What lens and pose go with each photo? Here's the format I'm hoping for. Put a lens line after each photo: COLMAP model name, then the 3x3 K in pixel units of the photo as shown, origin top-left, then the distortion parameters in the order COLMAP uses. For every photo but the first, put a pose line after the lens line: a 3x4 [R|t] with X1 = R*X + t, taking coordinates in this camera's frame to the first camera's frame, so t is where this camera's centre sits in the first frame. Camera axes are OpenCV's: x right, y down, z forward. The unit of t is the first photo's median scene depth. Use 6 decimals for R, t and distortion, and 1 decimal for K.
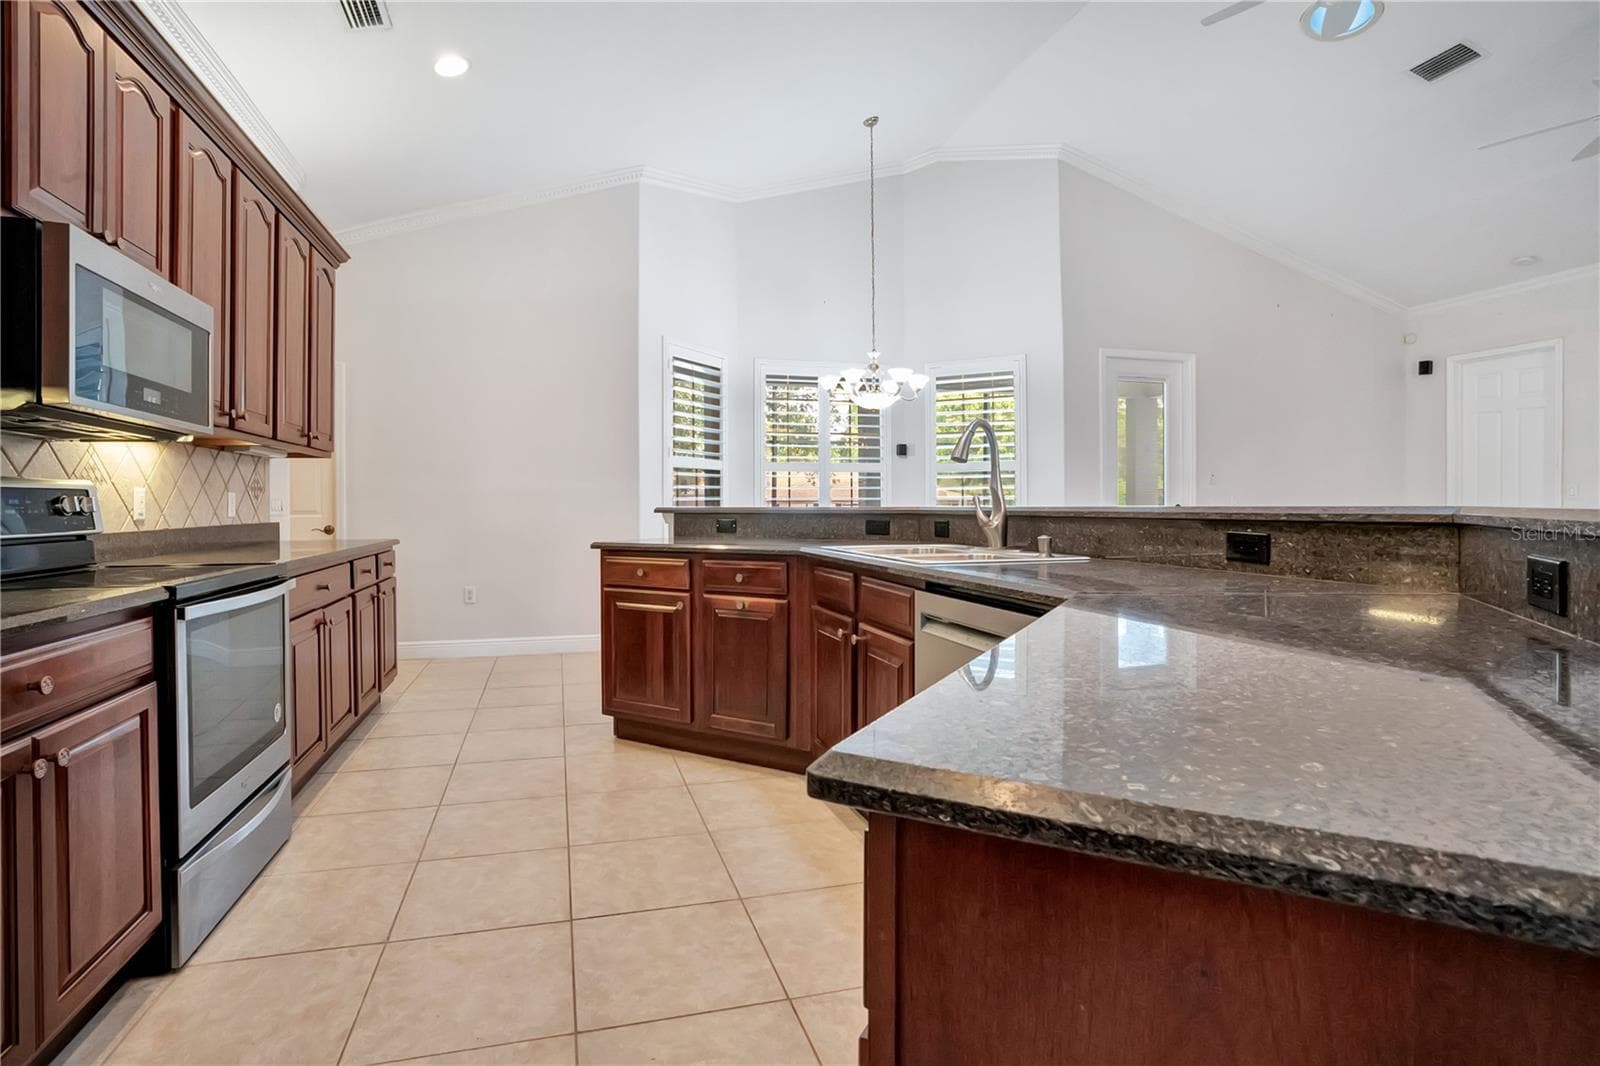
lens RADIAL K [[764.2, 0, 746.2], [0, 764.2, 502.9], [0, 0, 1]] dist [-0.056792, 0.017290]
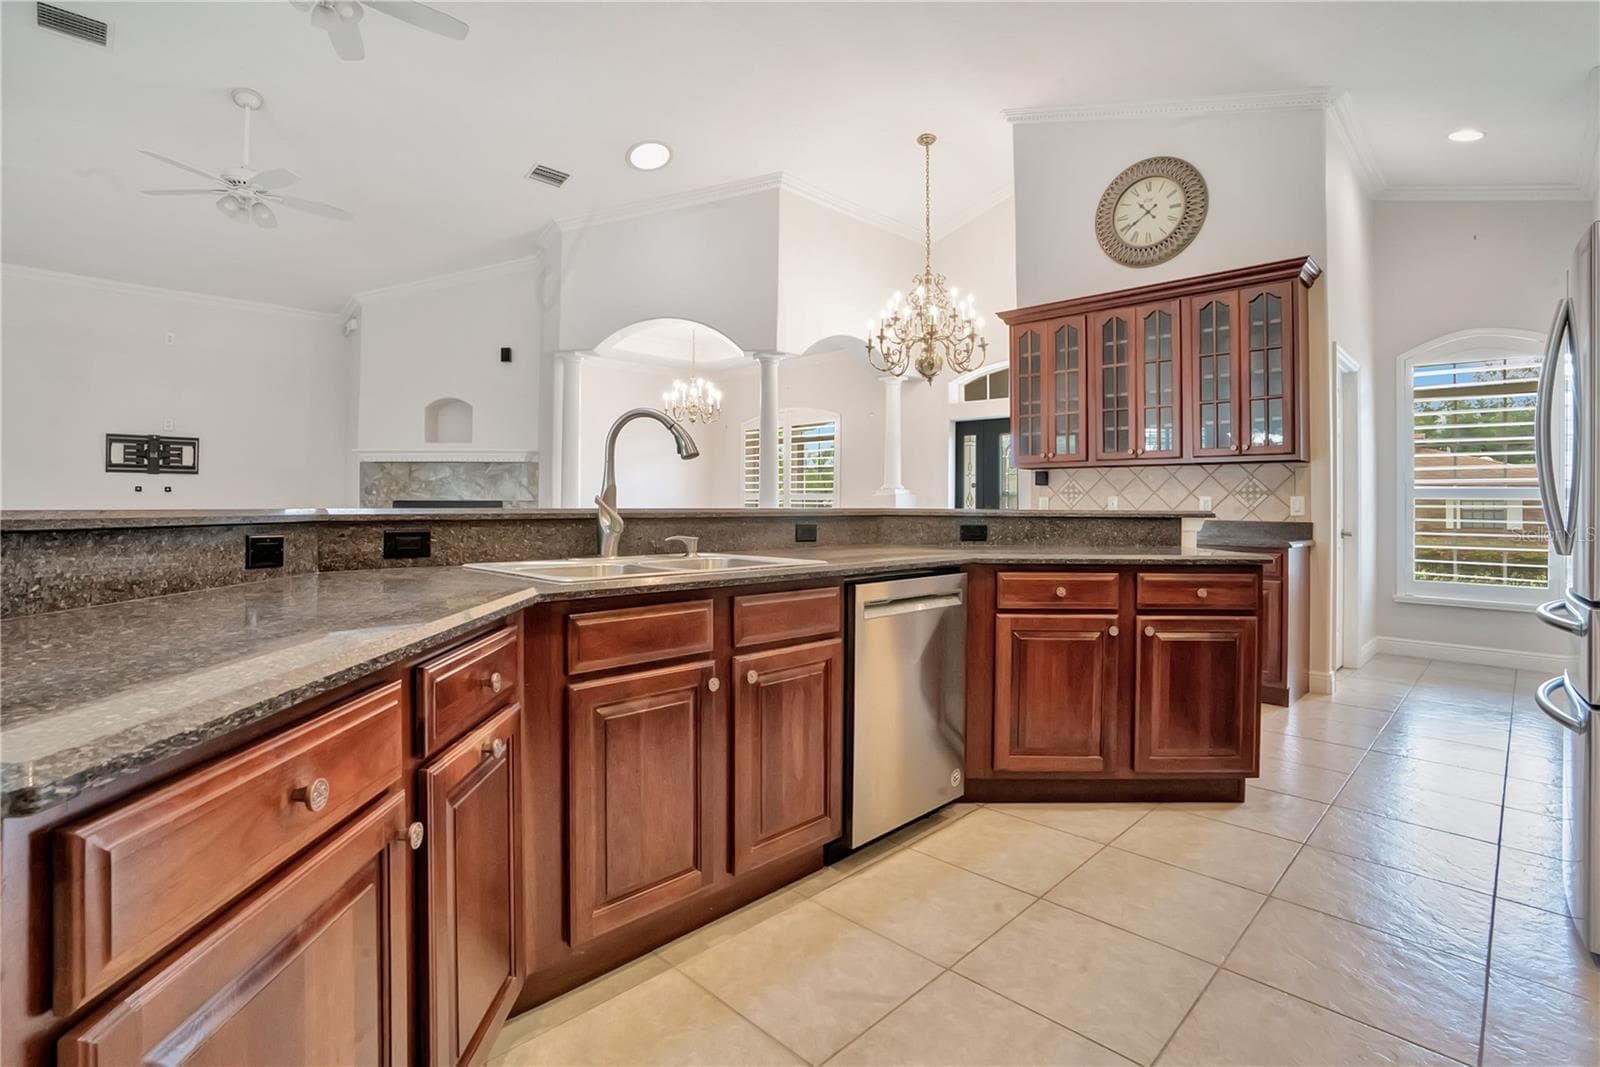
lens RADIAL K [[764.2, 0, 776.8], [0, 764.2, 494.6], [0, 0, 1]] dist [-0.056792, 0.017290]
pose [[-0.505997, 0.015033, 0.862404, -0.198613], [-0.002740, 0.999815, -0.019036, 0.002362], [-0.862531, -0.011995, -0.505862, 0.493725]]
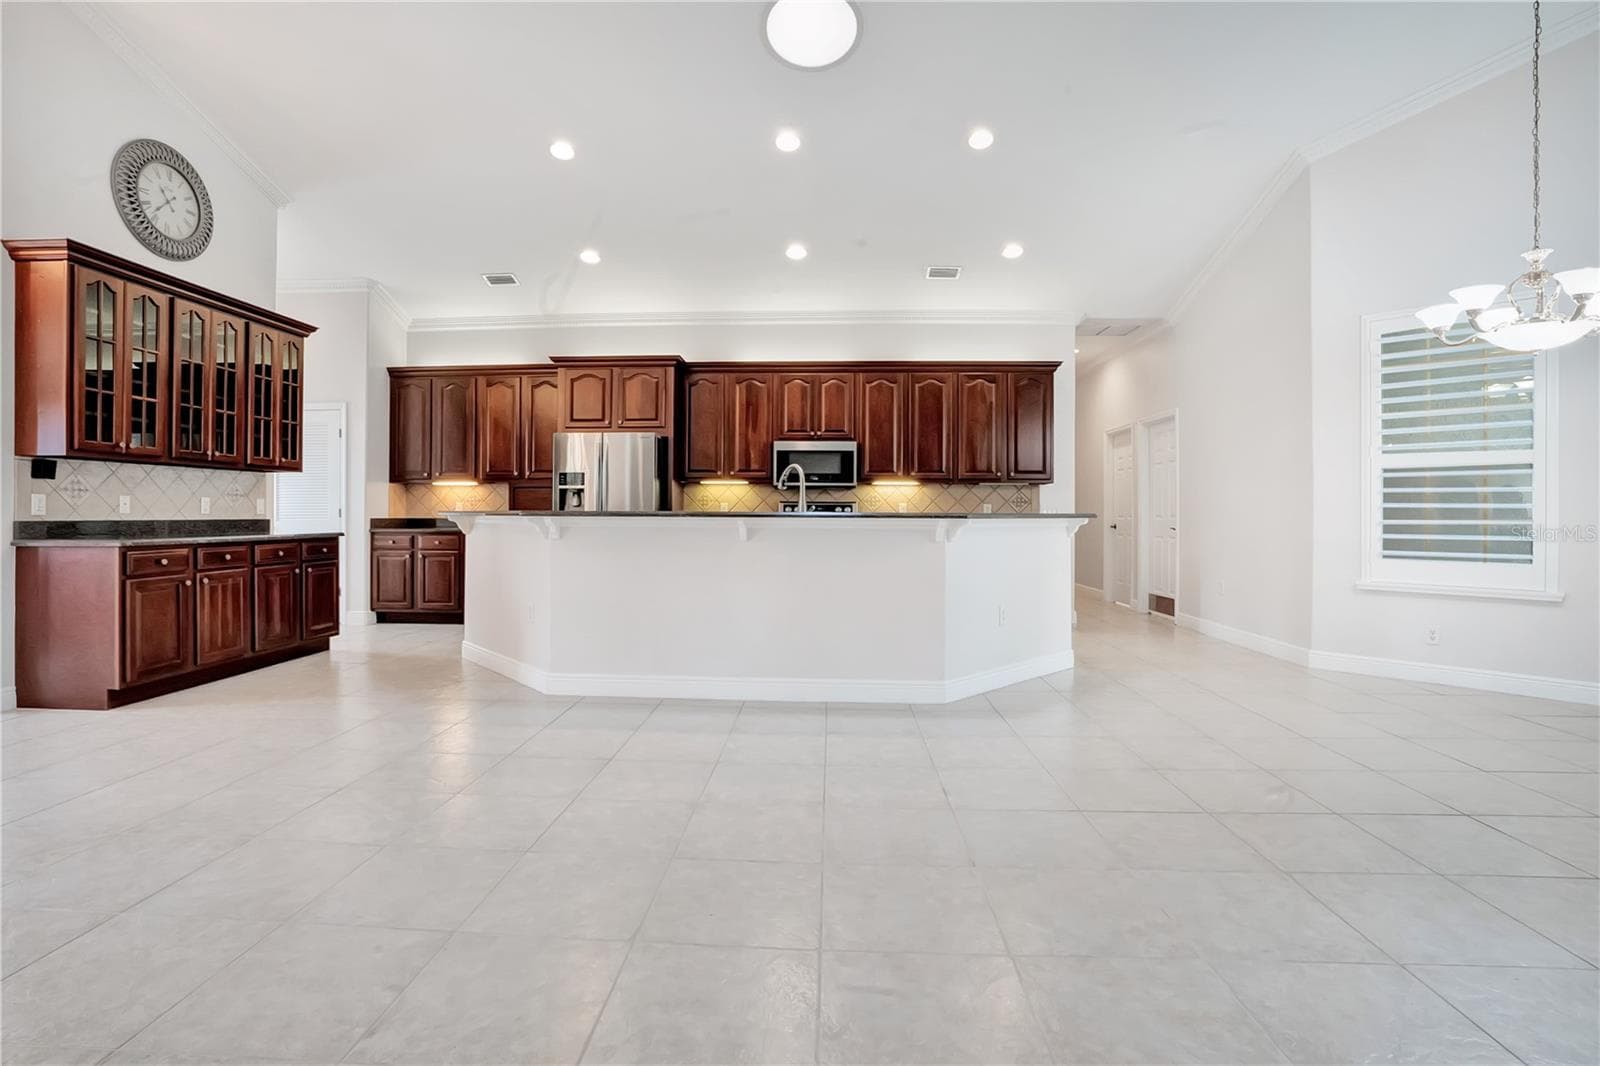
lens RADIAL K [[749.7, 0, 781.4], [0, 749.7, 520.0], [0, 0, 1]] dist [-0.058177, 0.016777]
pose [[-0.312126, 0.014559, -0.949929, 0.791761], [-0.002136, 0.999869, 0.016027, -0.001438], [0.950038, 0.007031, -0.312054, 0.582800]]
